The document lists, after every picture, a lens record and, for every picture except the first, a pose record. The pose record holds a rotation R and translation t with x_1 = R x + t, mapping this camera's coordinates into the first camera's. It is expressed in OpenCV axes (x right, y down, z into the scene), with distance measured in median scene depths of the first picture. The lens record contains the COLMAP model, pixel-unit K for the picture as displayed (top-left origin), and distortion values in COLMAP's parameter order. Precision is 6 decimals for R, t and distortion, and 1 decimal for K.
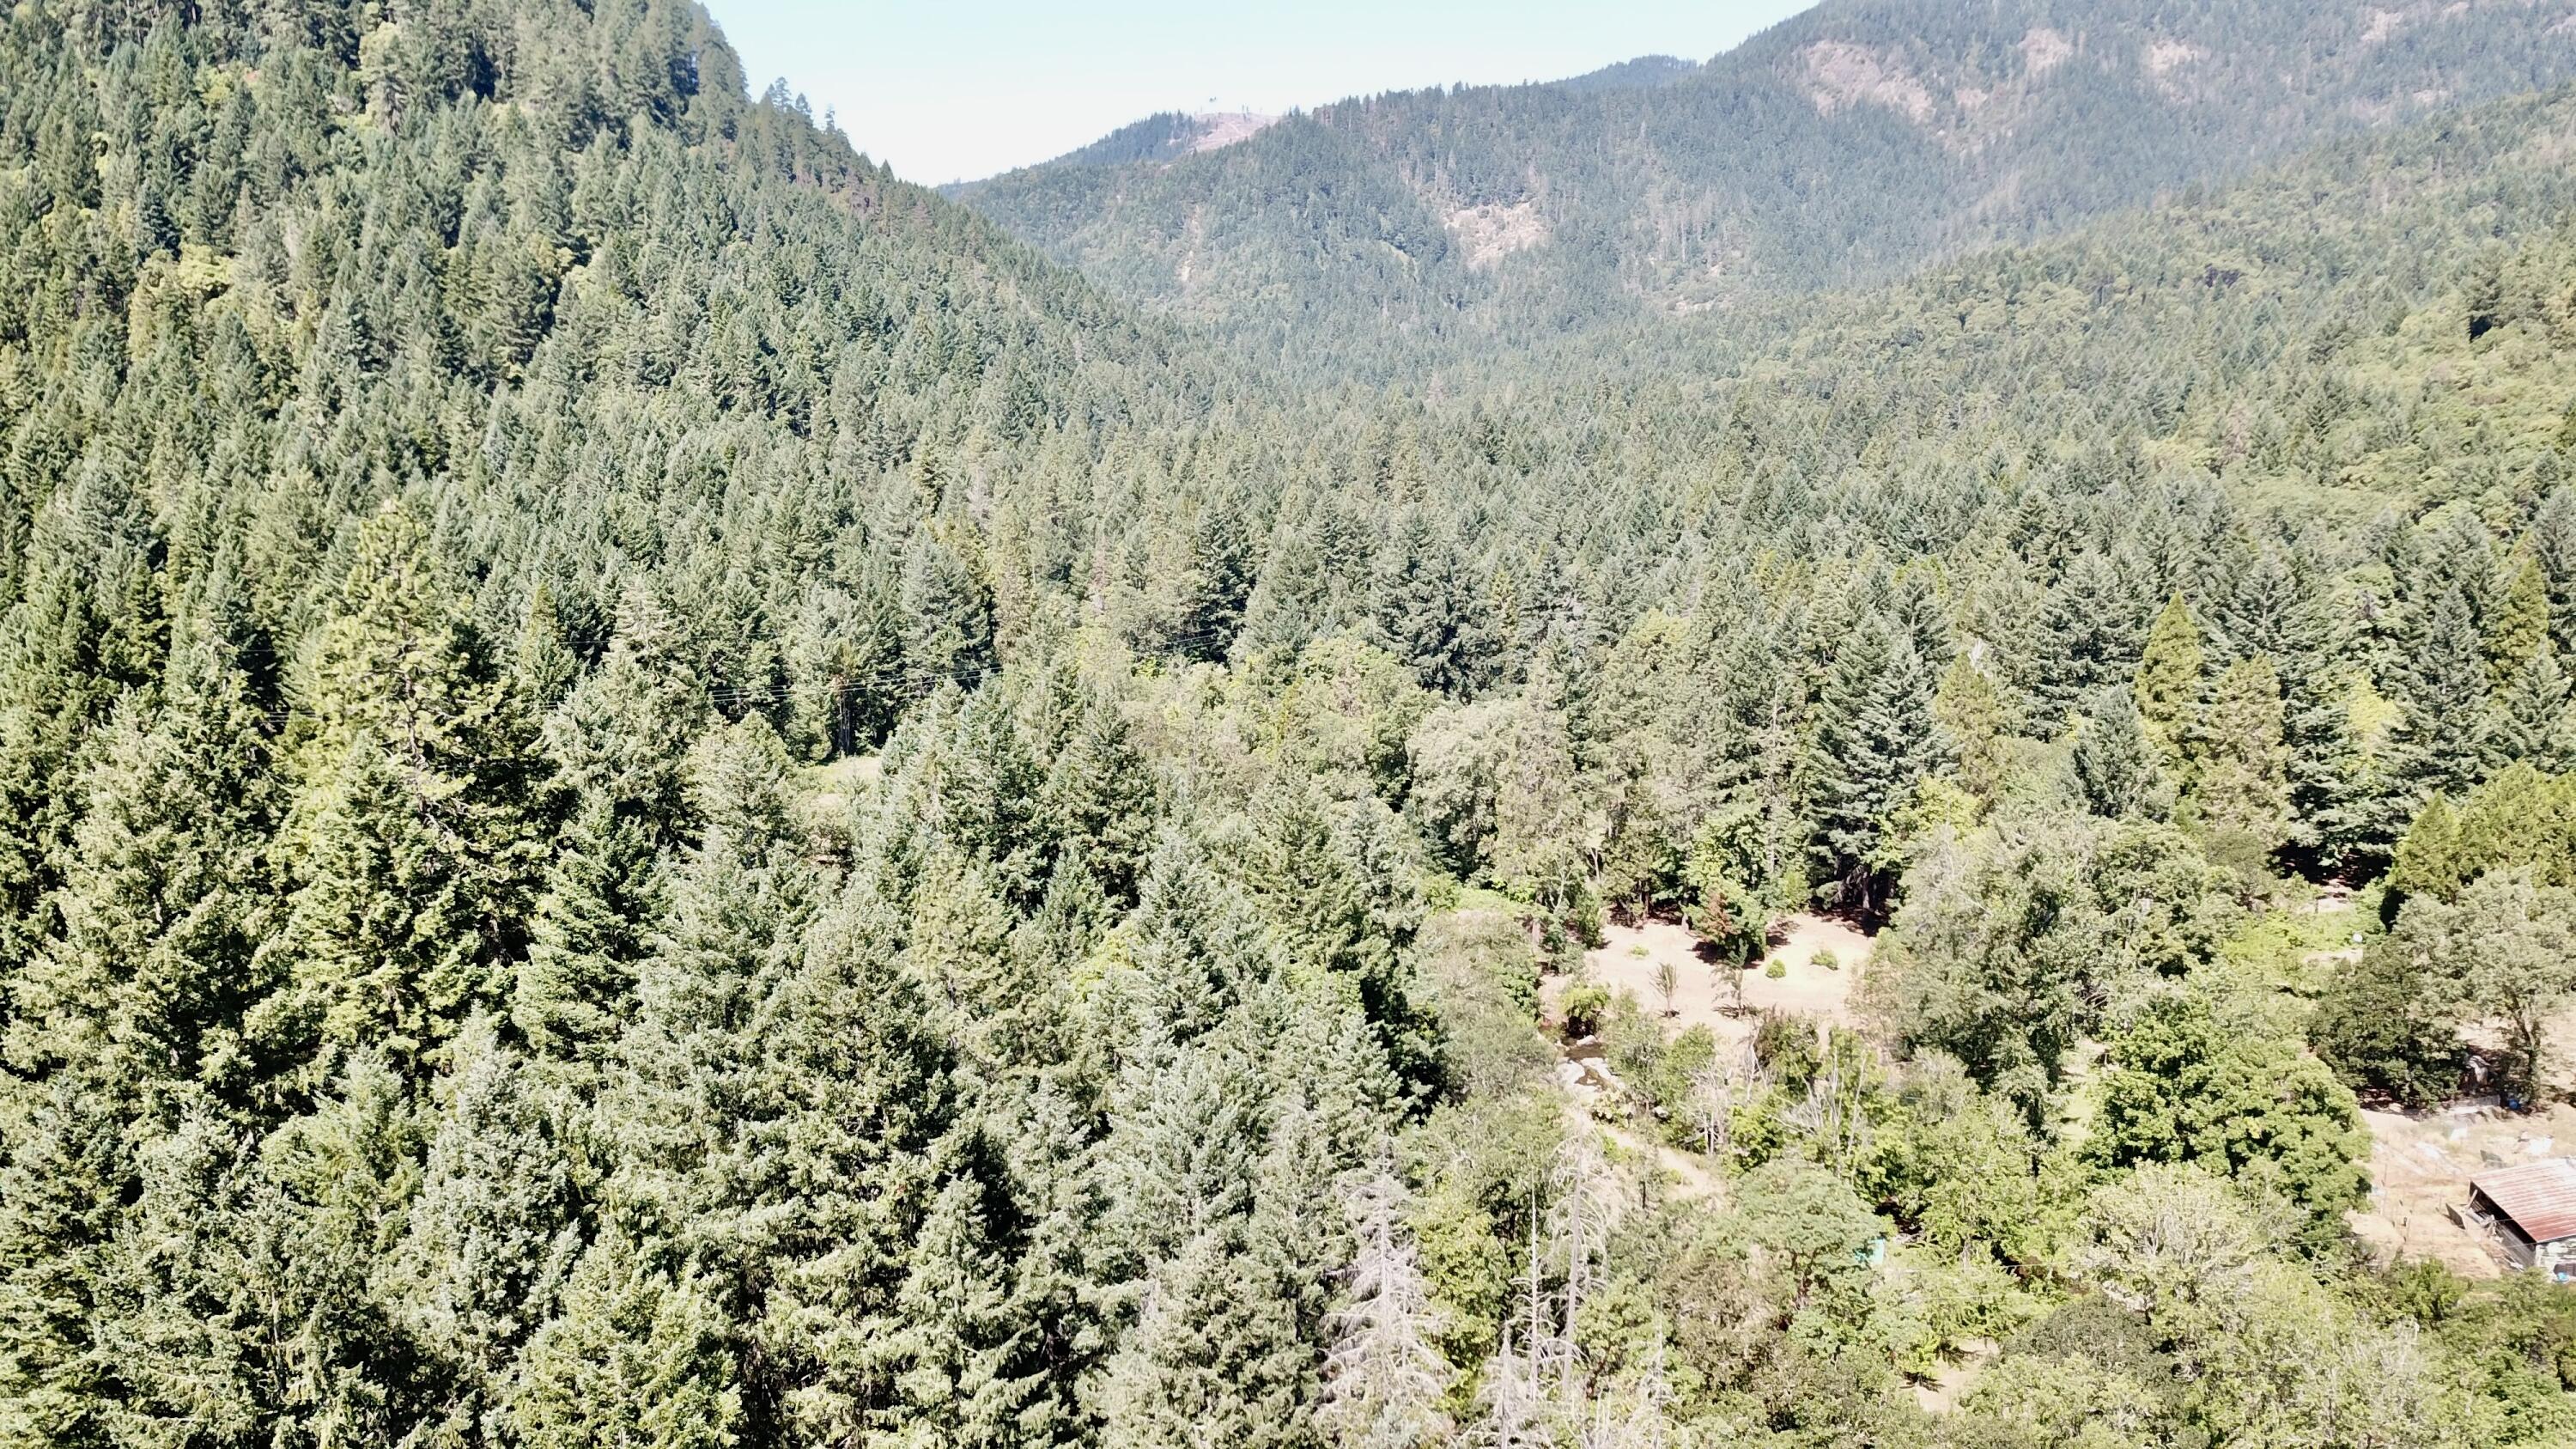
lens RADIAL K [[1966.4, 0, 1290.3], [0, 1966.4, 716.3], [0, 0, 1]] dist [0.010950, -0.013156]
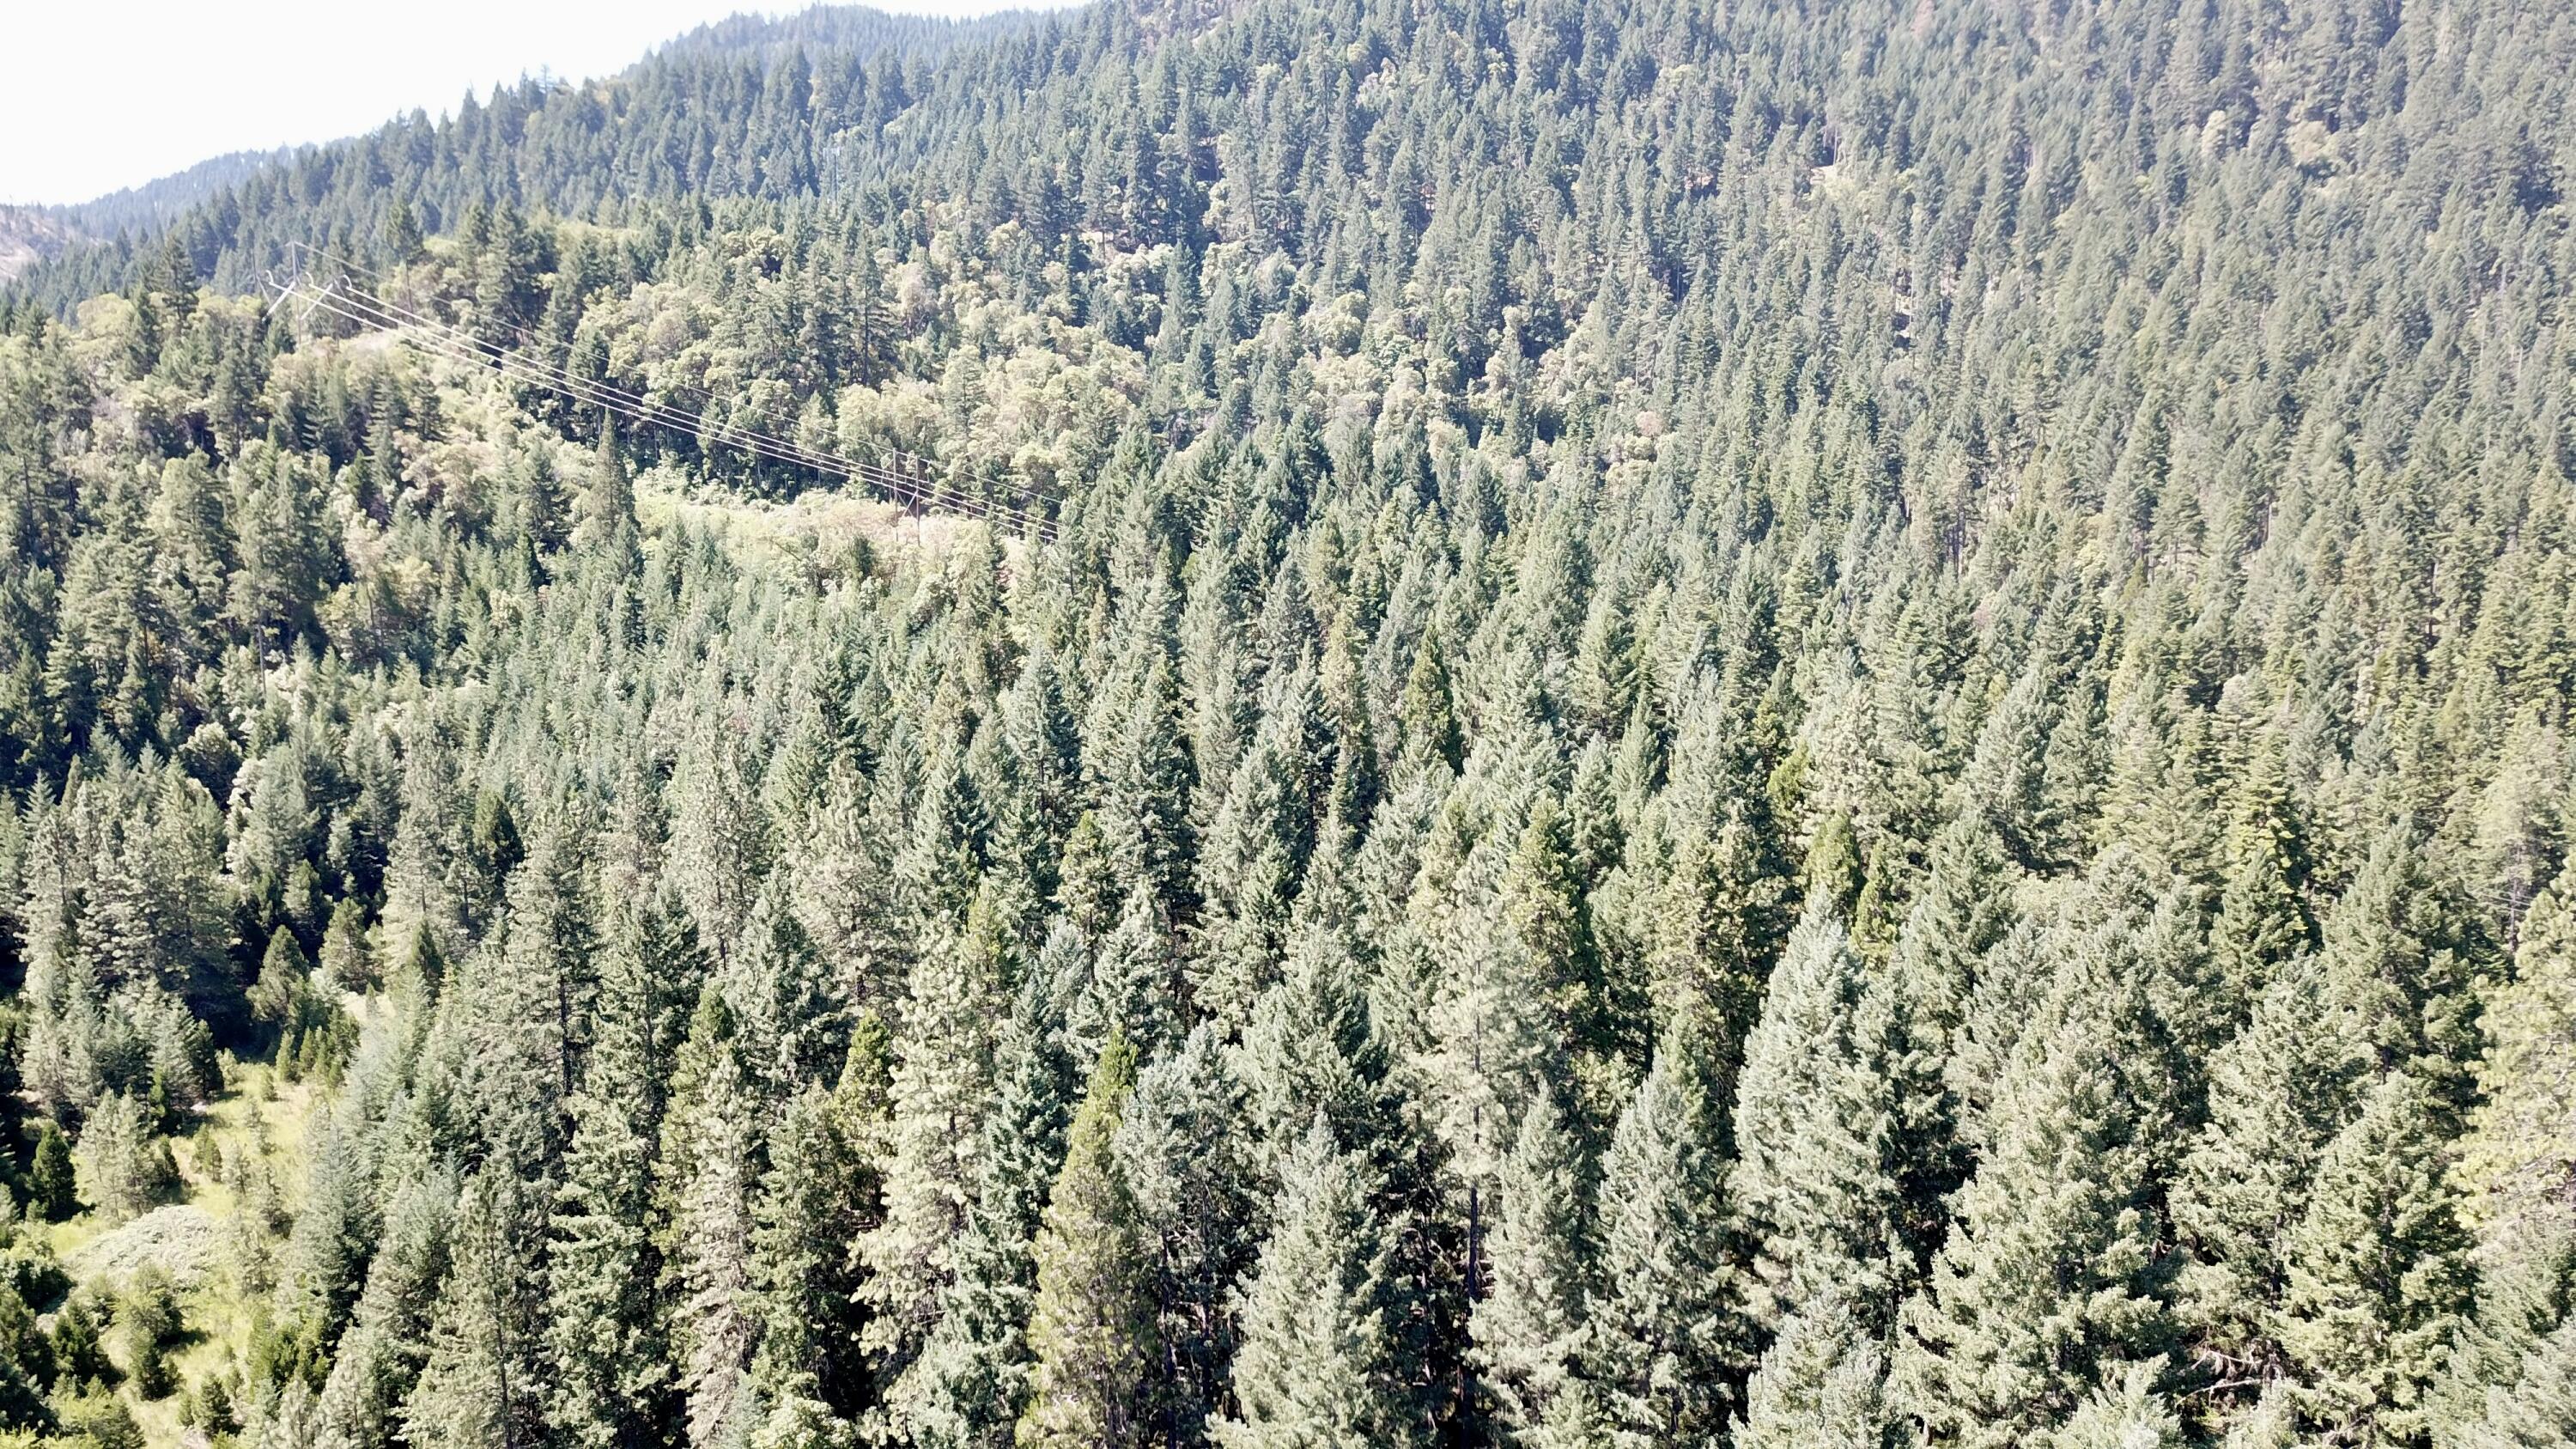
lens RADIAL K [[1966.4, 0, 1285.5], [0, 1966.4, 720.2], [0, 0, 1]] dist [0.010950, -0.013156]
pose [[0.262217, 0.130443, -0.956152, 0.088495], [-0.188461, 0.978666, 0.081830, -0.041024], [0.946427, 0.158740, 0.281206, 0.050670]]
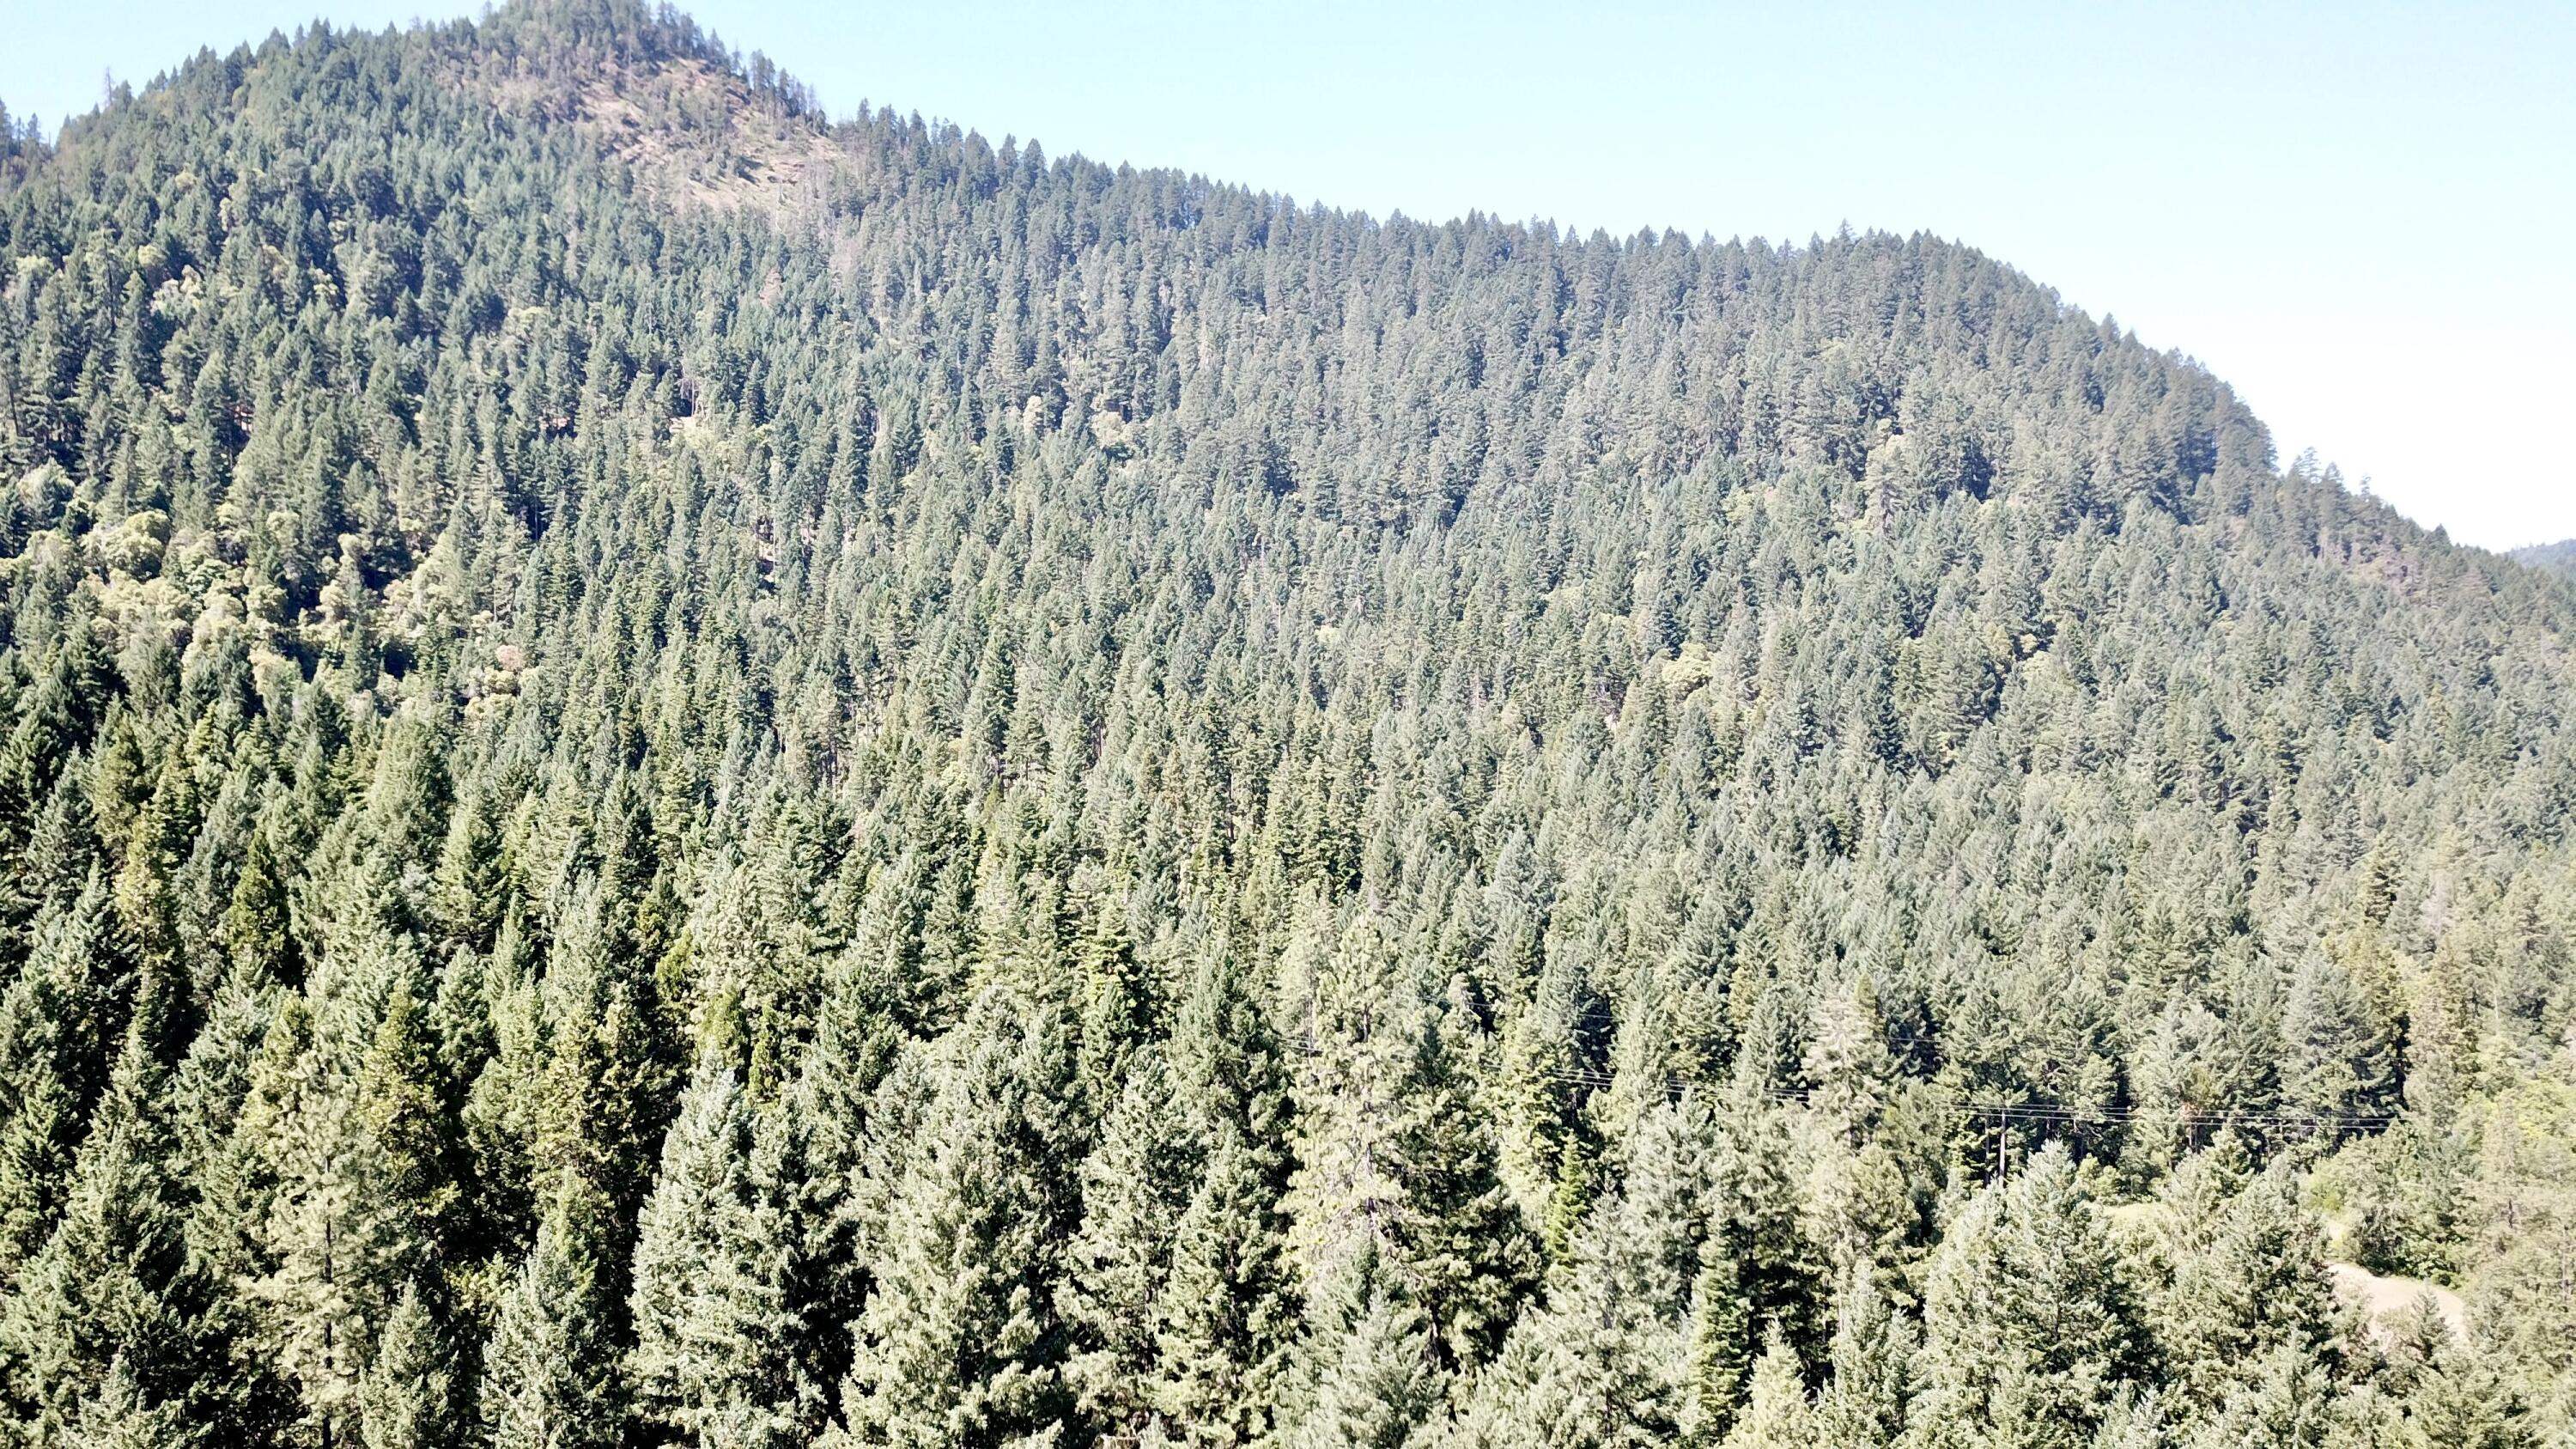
lens RADIAL K [[1966.4, 0, 1283.5], [0, 1966.4, 721.6], [0, 0, 1]] dist [0.010950, -0.013156]
pose [[0.730884, 0.000762, -0.682501, 0.089725], [-0.126027, 0.982954, -0.133864, -0.022006], [0.670765, 0.183852, 0.718521, 0.054384]]
